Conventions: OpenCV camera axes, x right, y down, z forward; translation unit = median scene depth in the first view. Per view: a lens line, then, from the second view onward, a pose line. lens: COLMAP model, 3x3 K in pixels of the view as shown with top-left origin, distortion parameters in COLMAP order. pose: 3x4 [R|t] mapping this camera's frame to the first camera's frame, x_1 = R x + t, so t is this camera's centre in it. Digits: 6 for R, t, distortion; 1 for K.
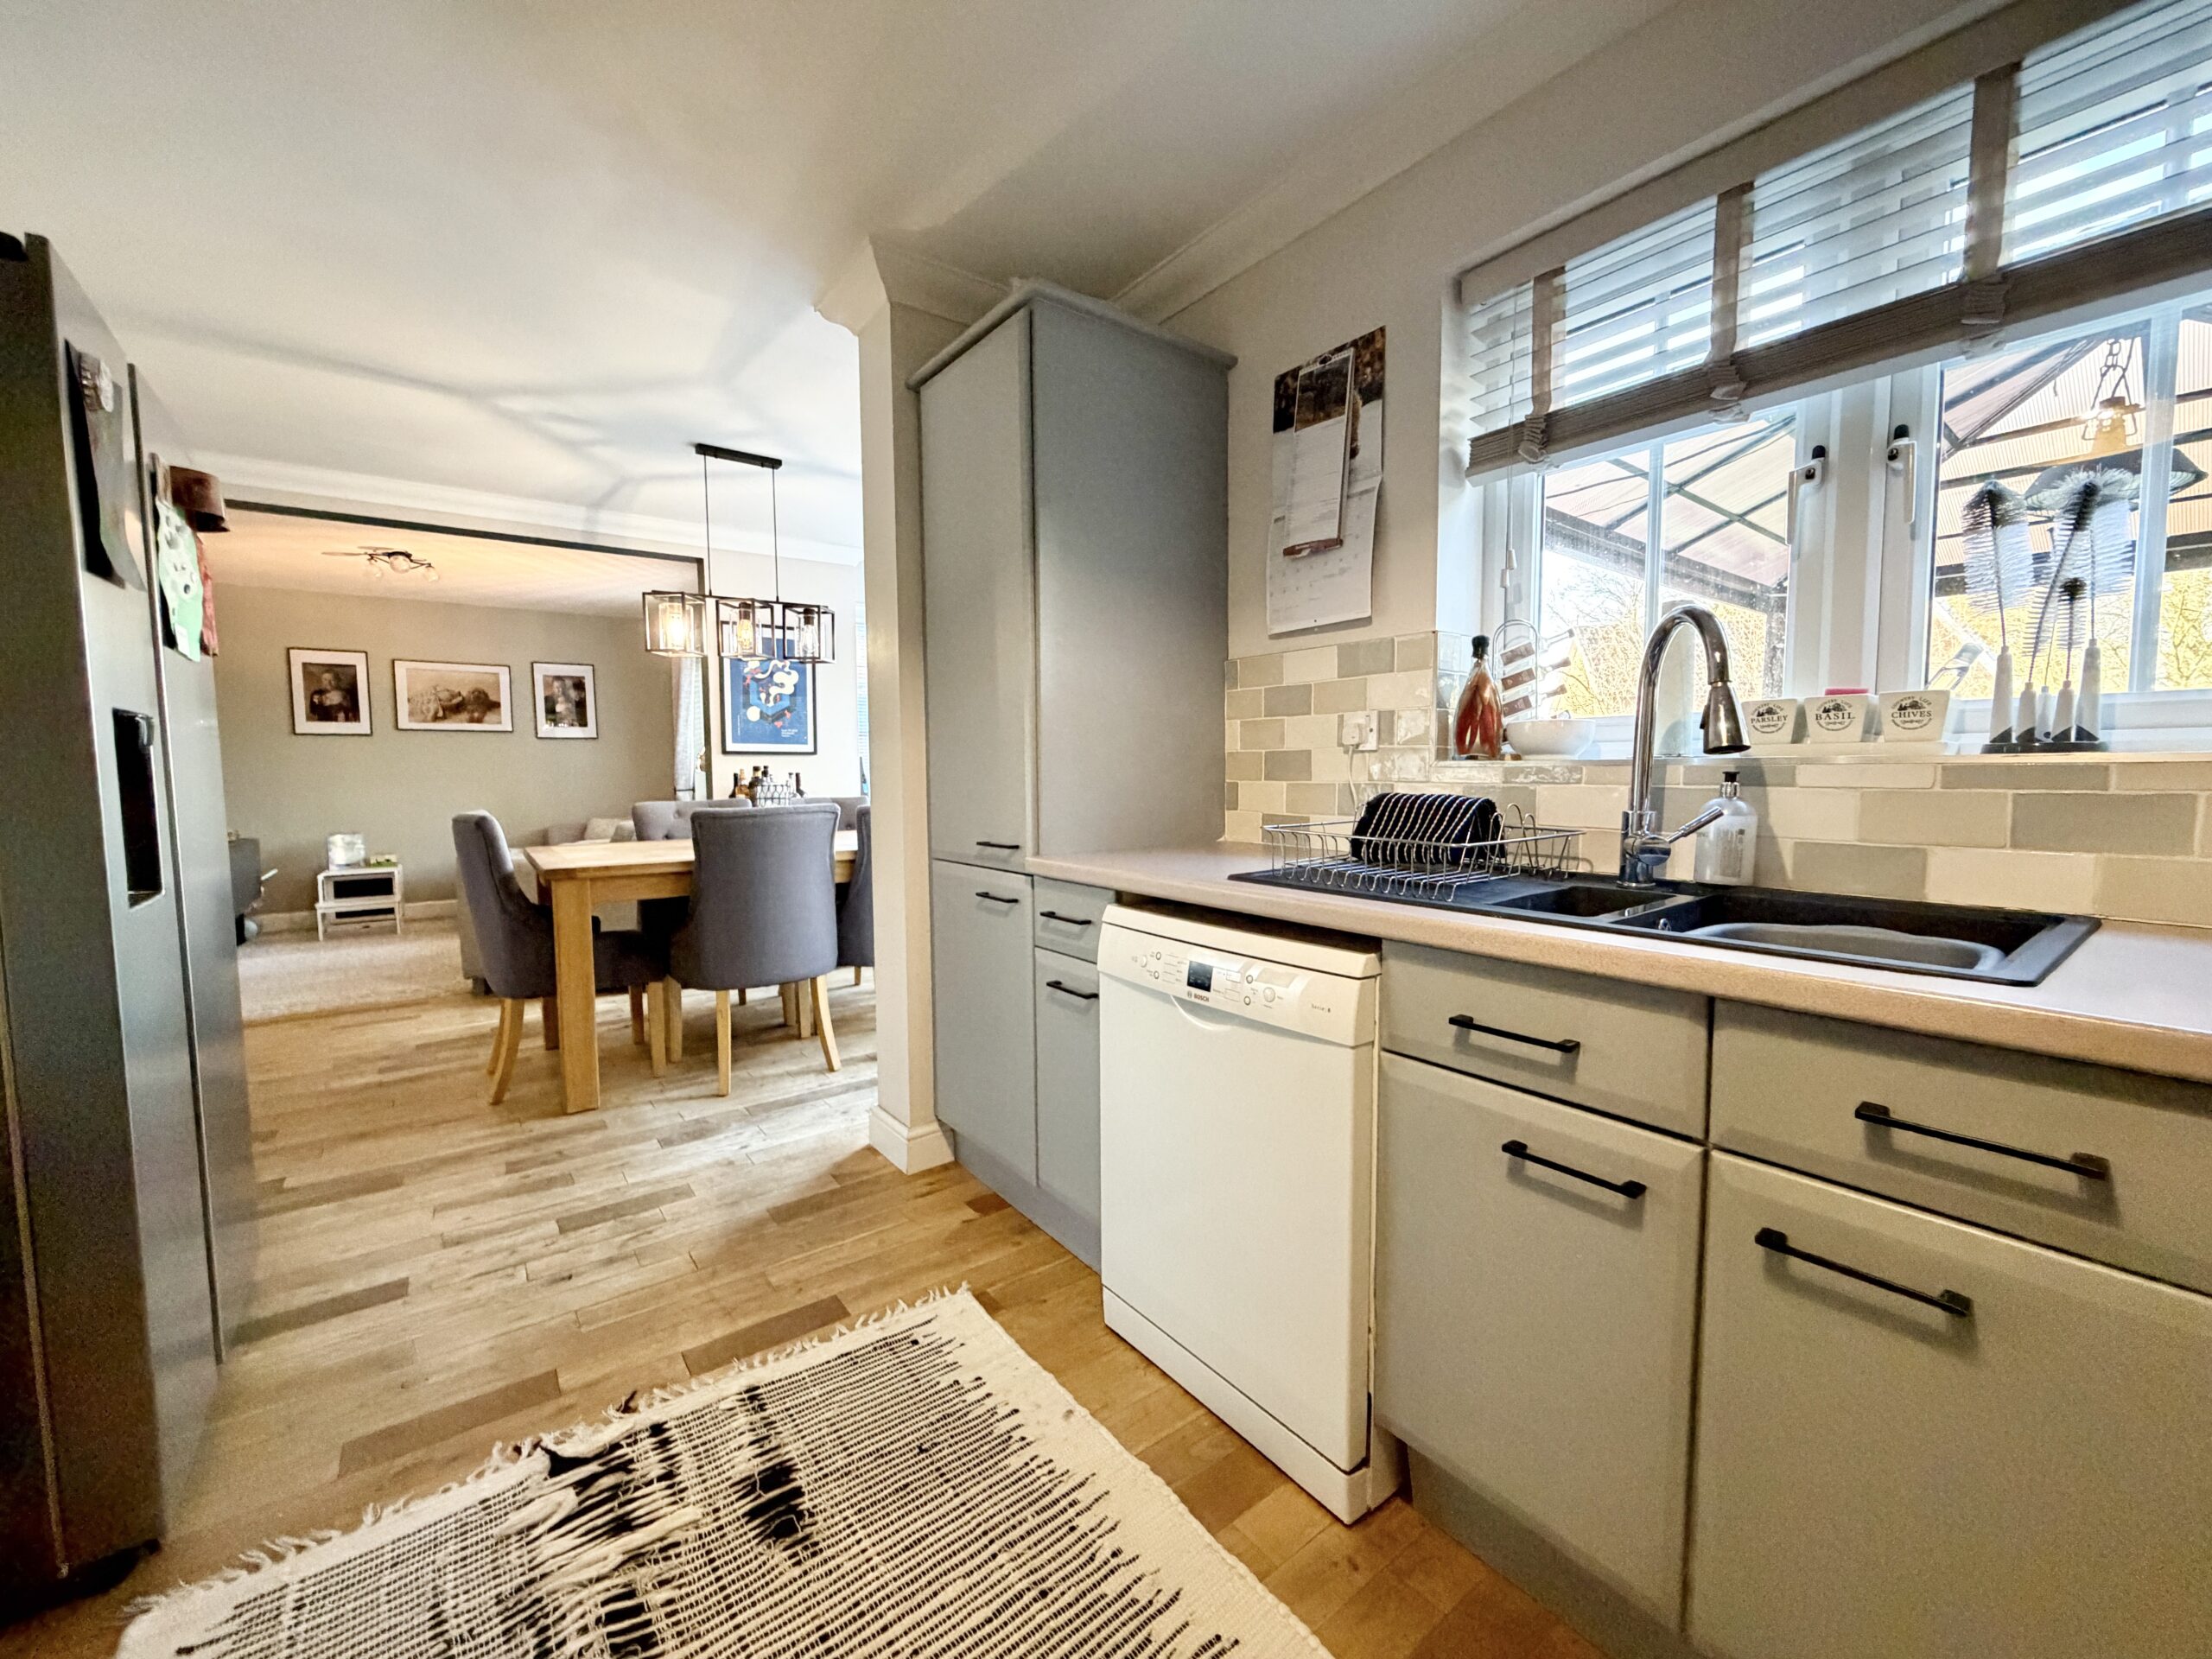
lens RADIAL K [[873.5, 0, 1098.4], [0, 873.5, 829.1], [0, 0, 1]] dist [-0.000317, -0.000196]
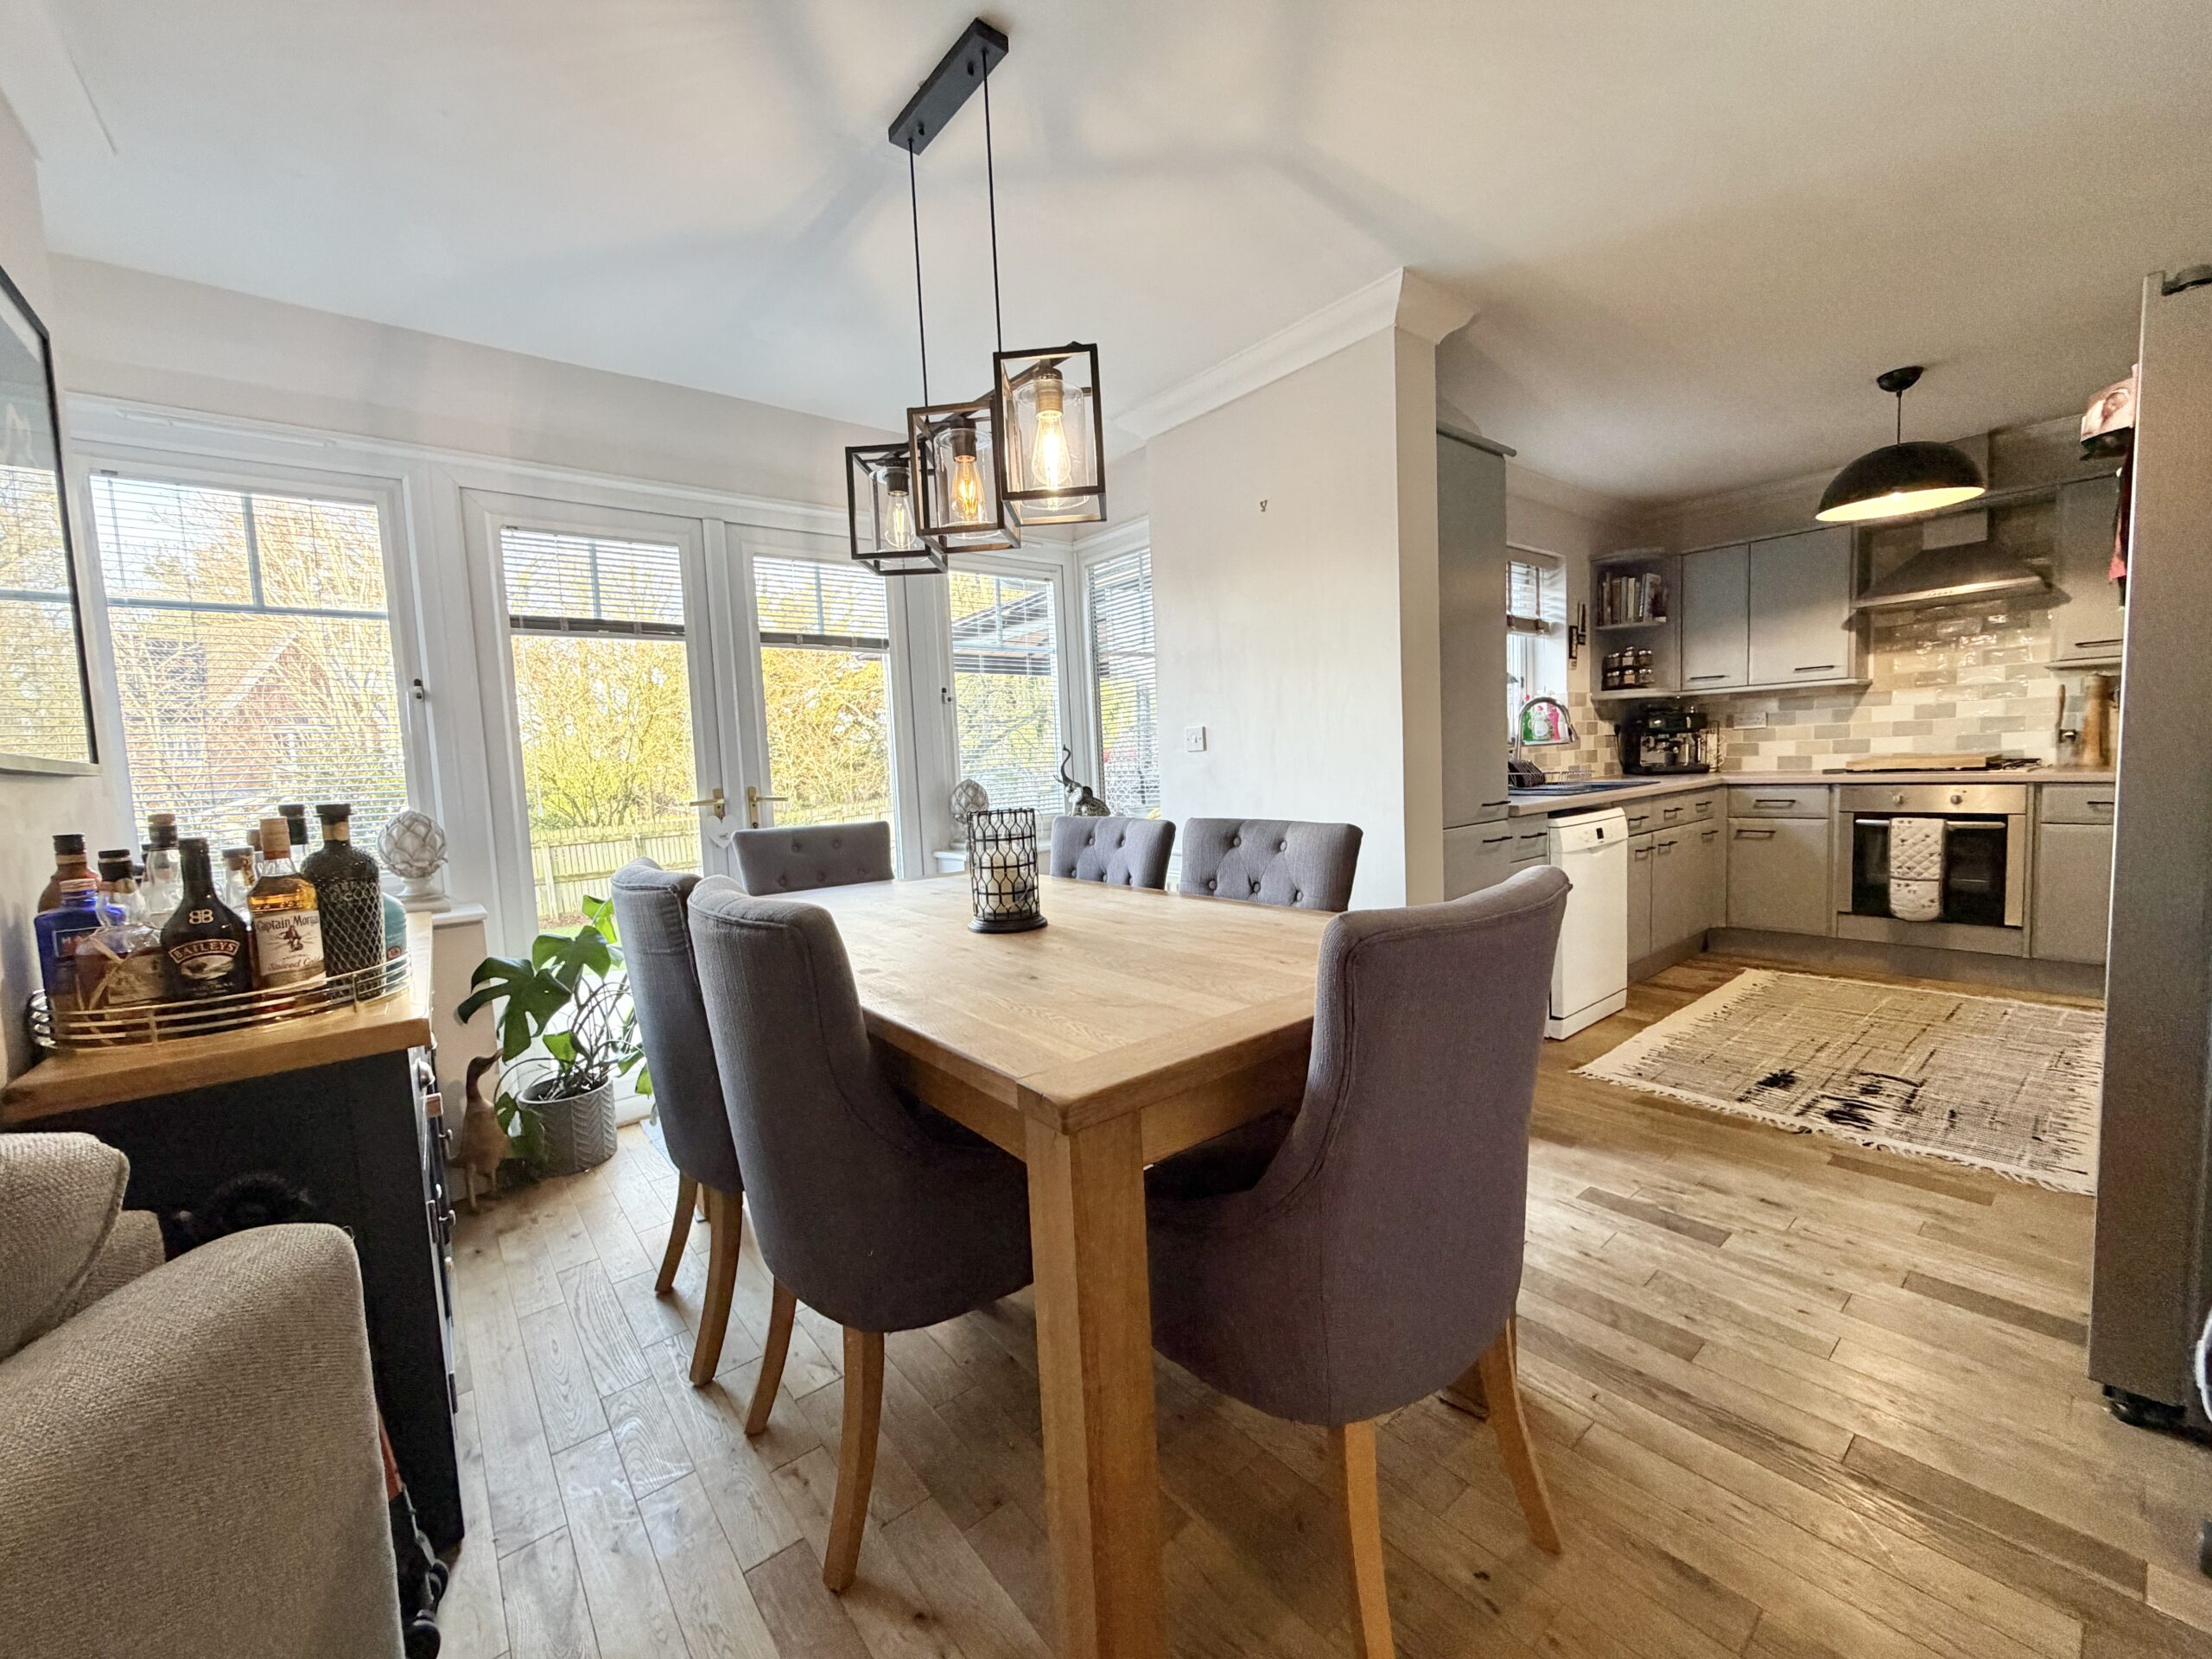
lens RADIAL K [[873.5, 0, 1095.6], [0, 873.5, 828.5], [0, 0, 1]] dist [-0.000317, -0.000196]
pose [[-0.032071, -0.069888, 0.997039, -0.520195], [0.117448, 0.990378, 0.073199, -0.042089], [-0.992561, 0.119448, -0.023554, 0.571166]]
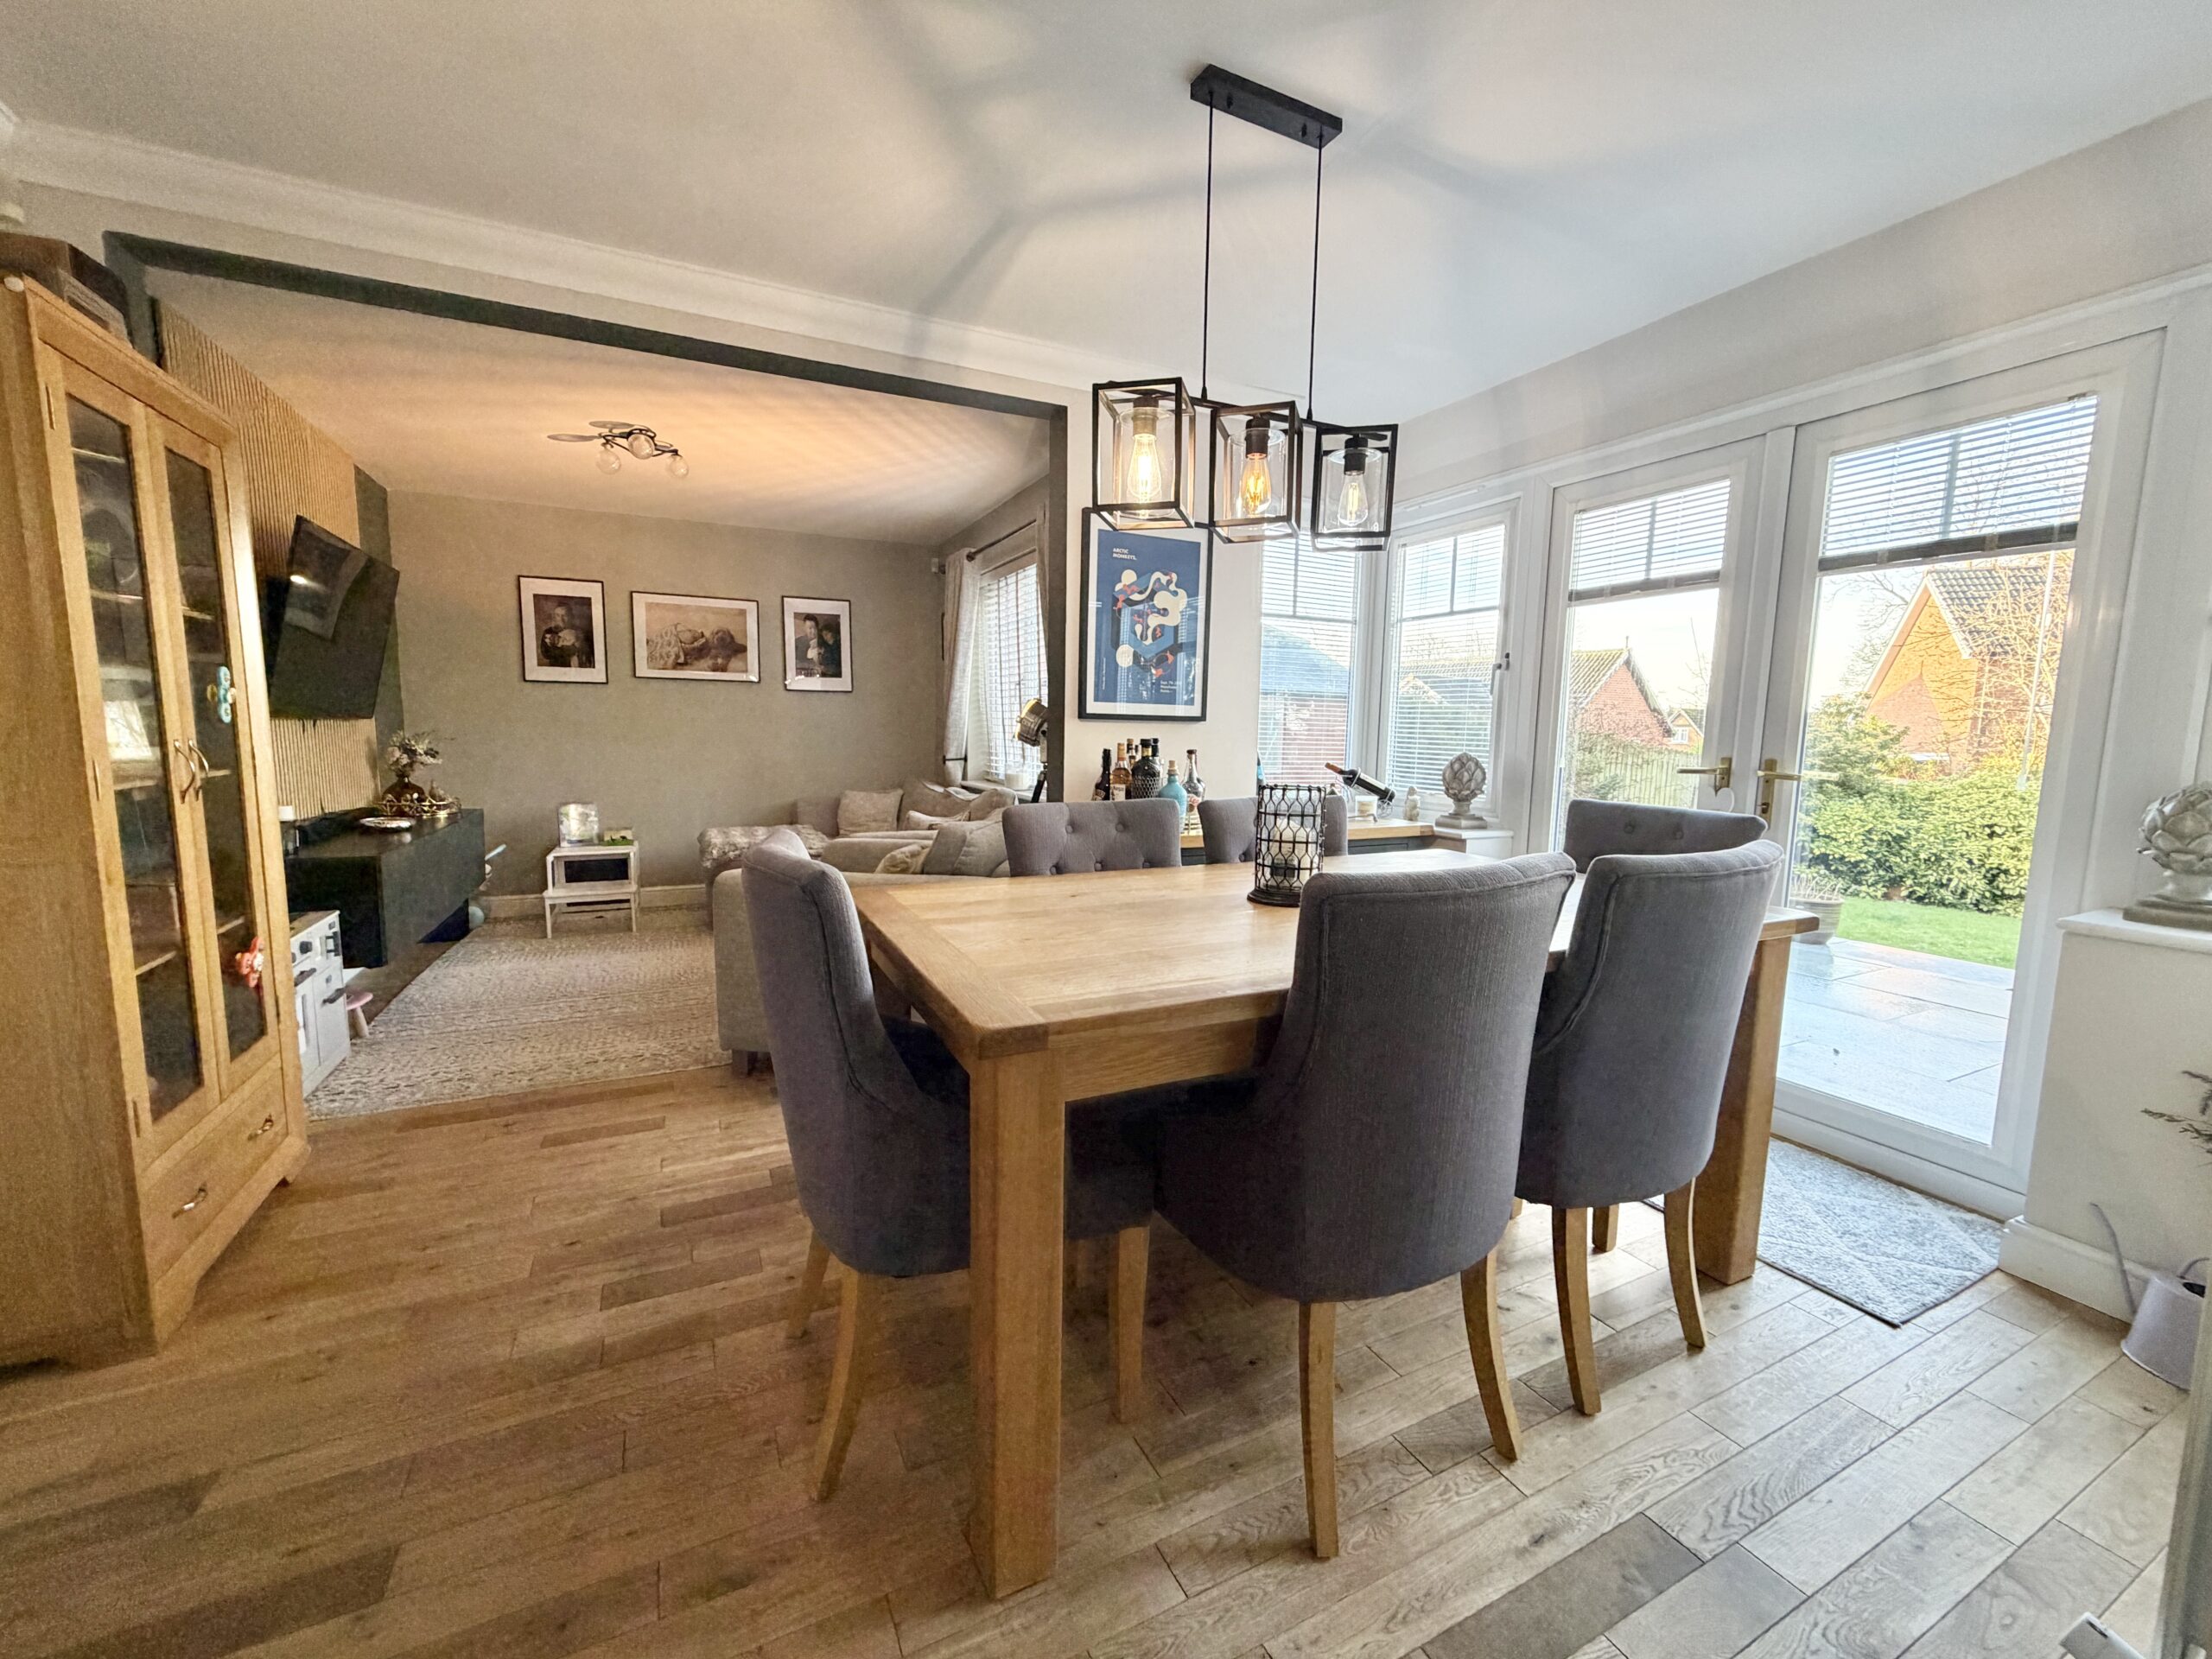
lens RADIAL K [[873.5, 0, 1103.6], [0, 873.5, 827.1], [0, 0, 1]] dist [-0.000317, -0.000196]
pose [[0.982820, 0.040971, -0.179964, -0.233614], [-0.033292, 0.998410, 0.045488, -0.028056], [0.181542, -0.038715, 0.982621, 0.289105]]
